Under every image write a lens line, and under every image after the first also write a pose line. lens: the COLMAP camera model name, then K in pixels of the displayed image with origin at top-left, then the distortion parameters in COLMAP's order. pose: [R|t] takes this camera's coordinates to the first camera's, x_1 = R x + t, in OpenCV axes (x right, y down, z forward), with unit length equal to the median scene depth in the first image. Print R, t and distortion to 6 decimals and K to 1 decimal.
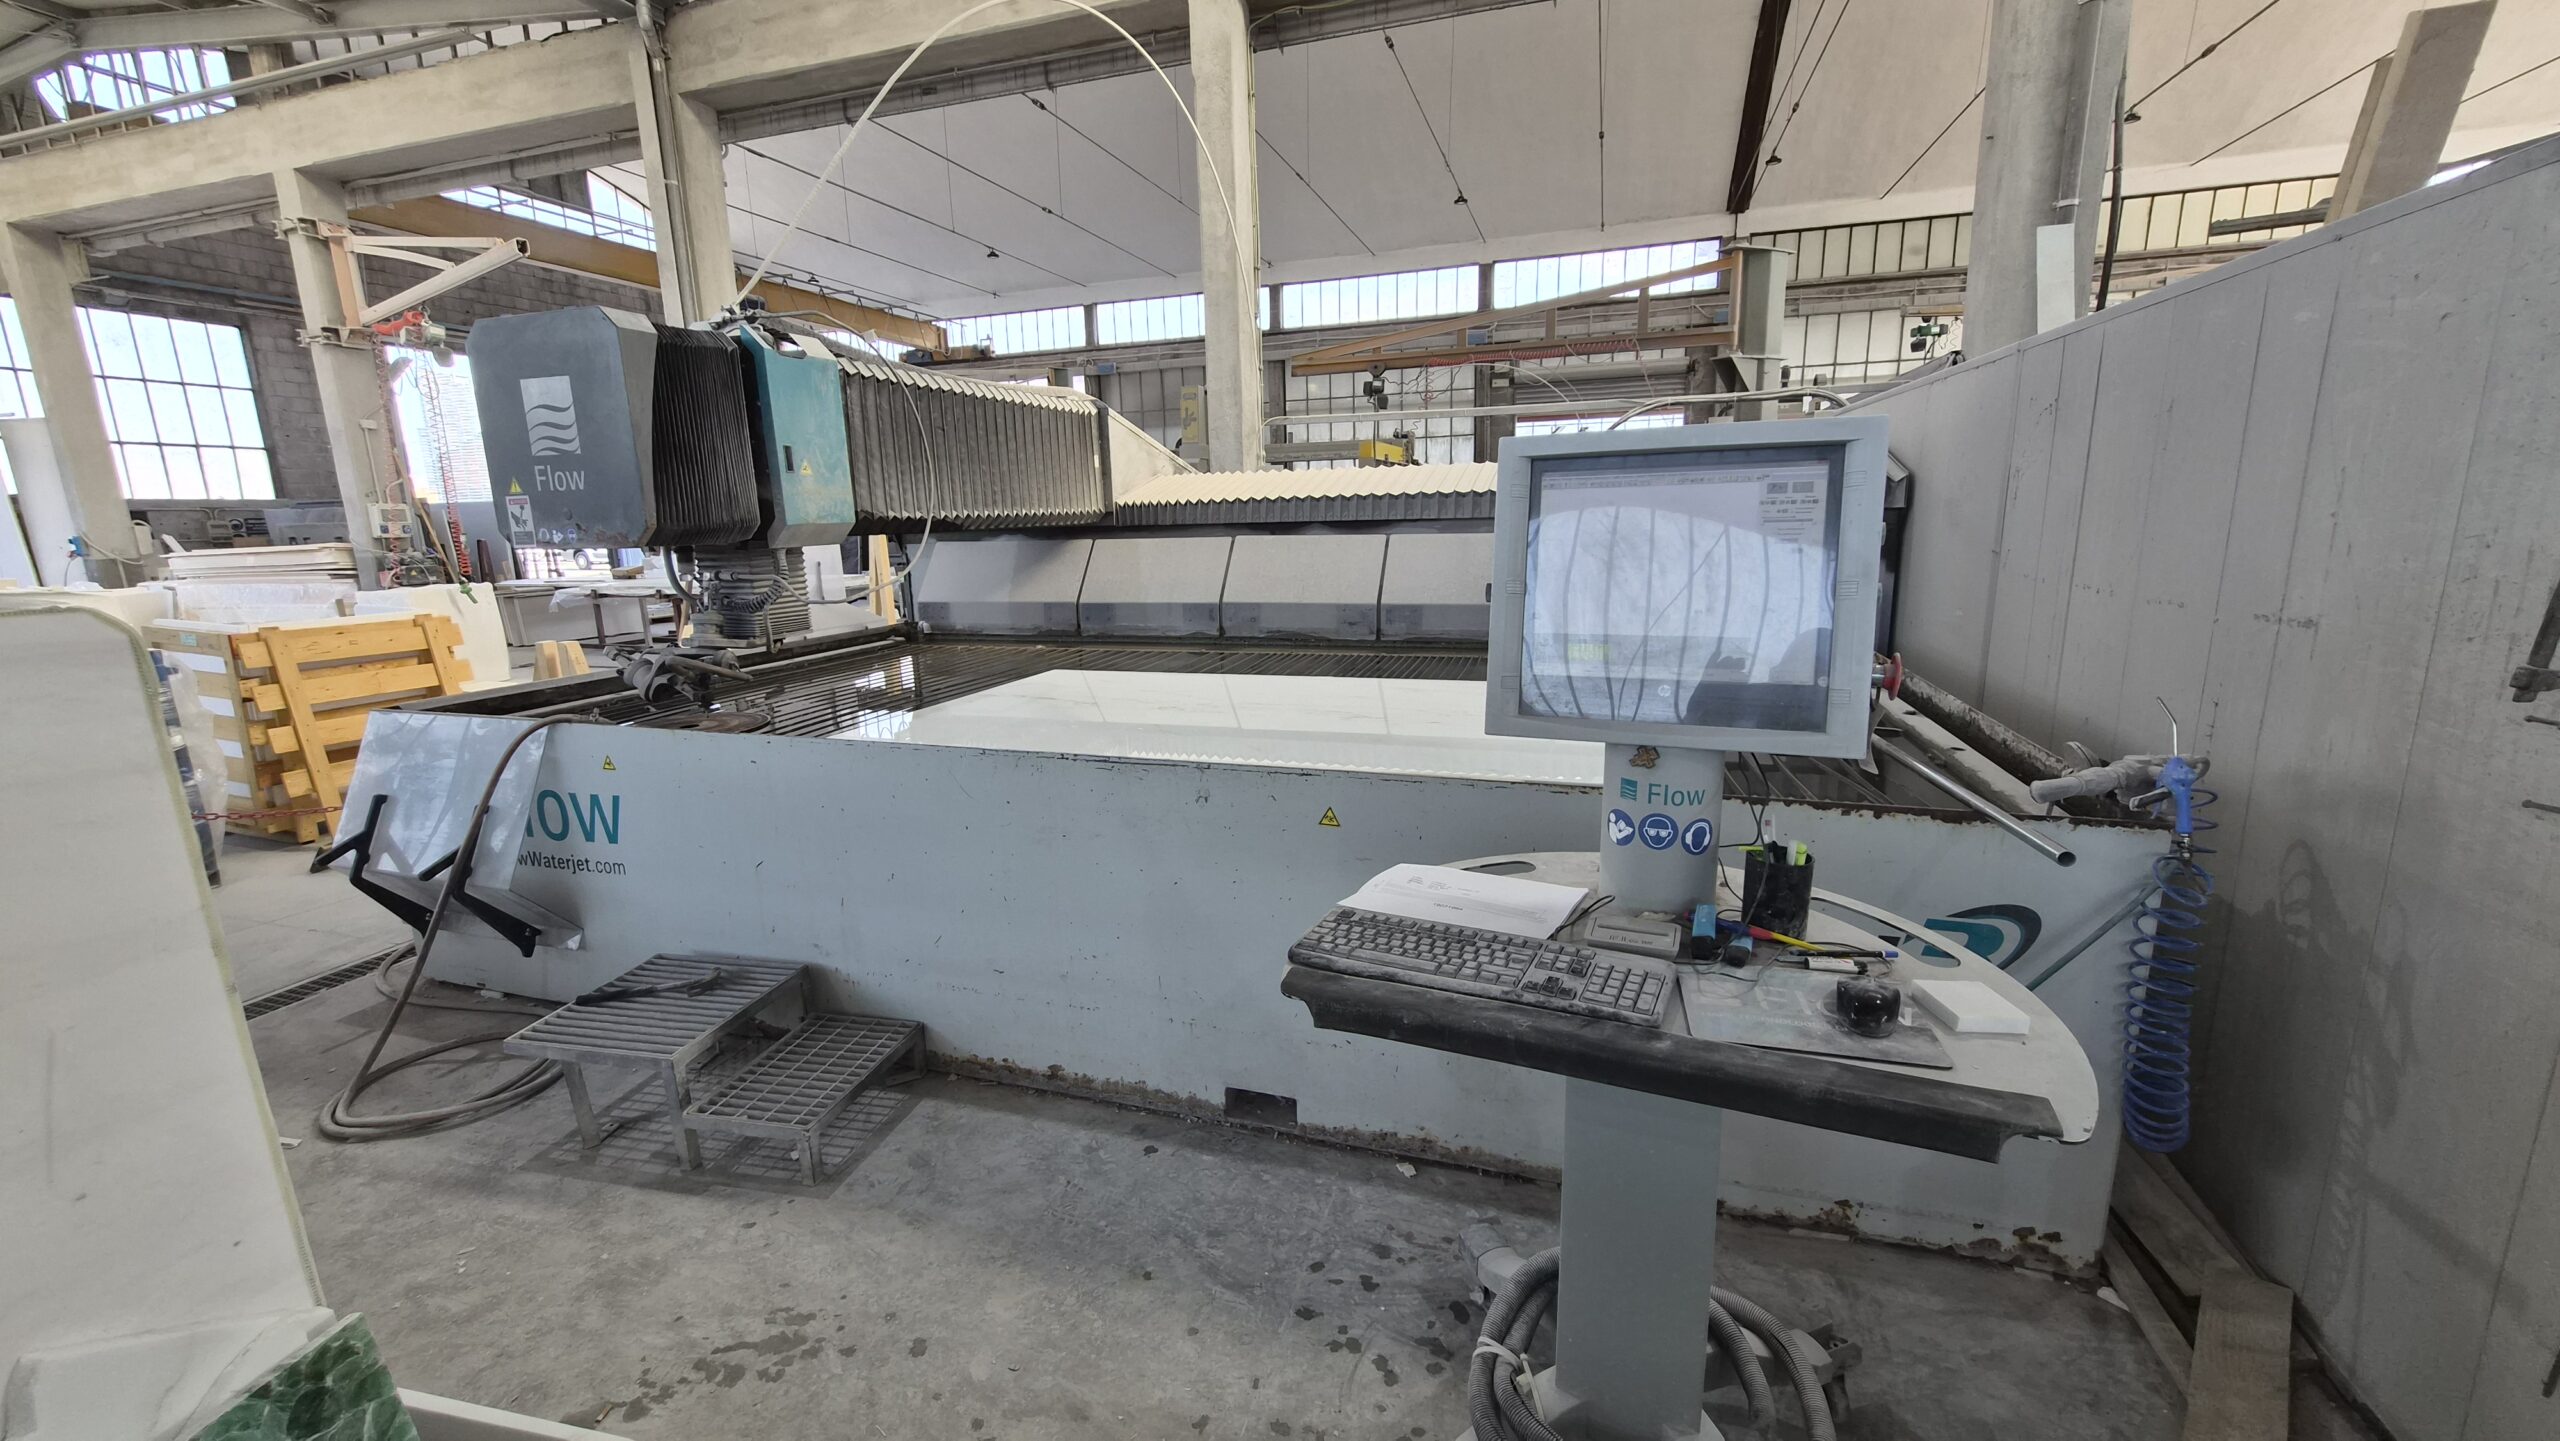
lens RADIAL K [[1004.5, 0, 1276.0], [0, 1004.5, 720.3], [0, 0, 1]] dist [0.001254, -0.000676]
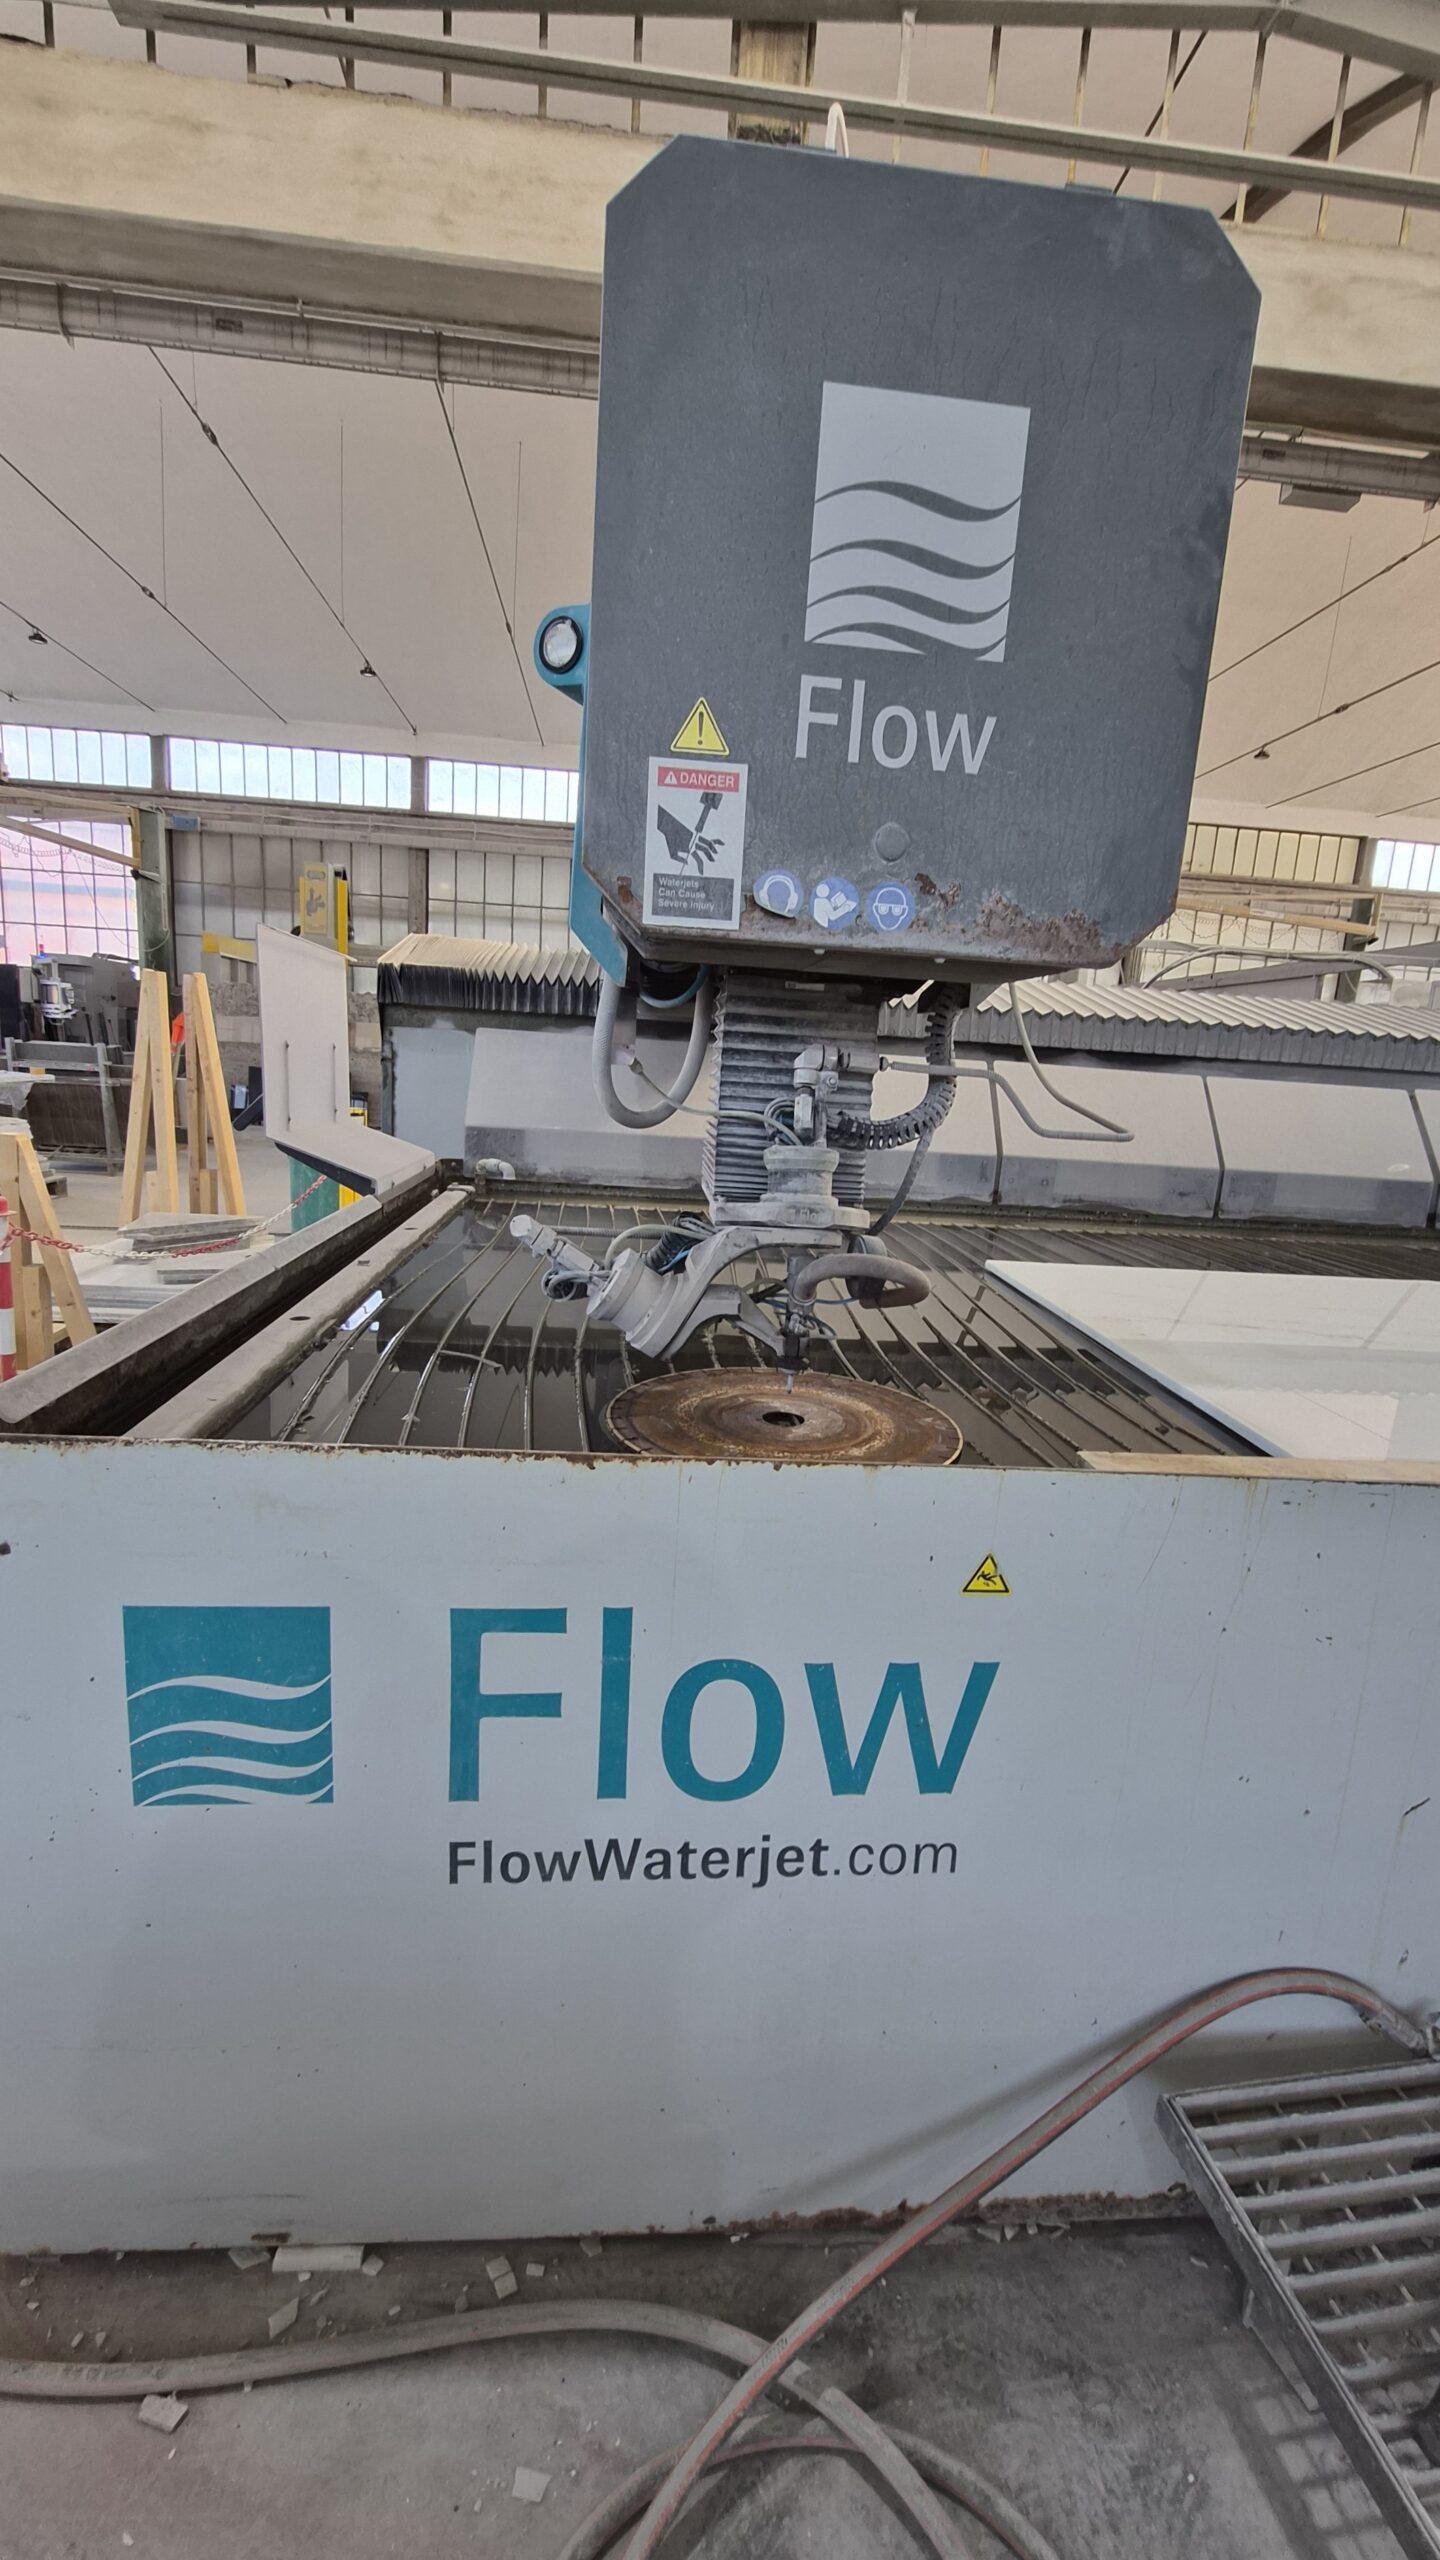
lens RADIAL K [[1065.8, 0, 724.0], [0, 1065.8, 1269.0], [0, 0, 1]] dist [-0.000212, 0.000836]
pose [[0.918832, 0.007254, 0.394581, -0.532214], [-0.006438, 0.999974, -0.003393, -0.036535], [-0.394595, 0.000577, 0.918855, 0.414625]]
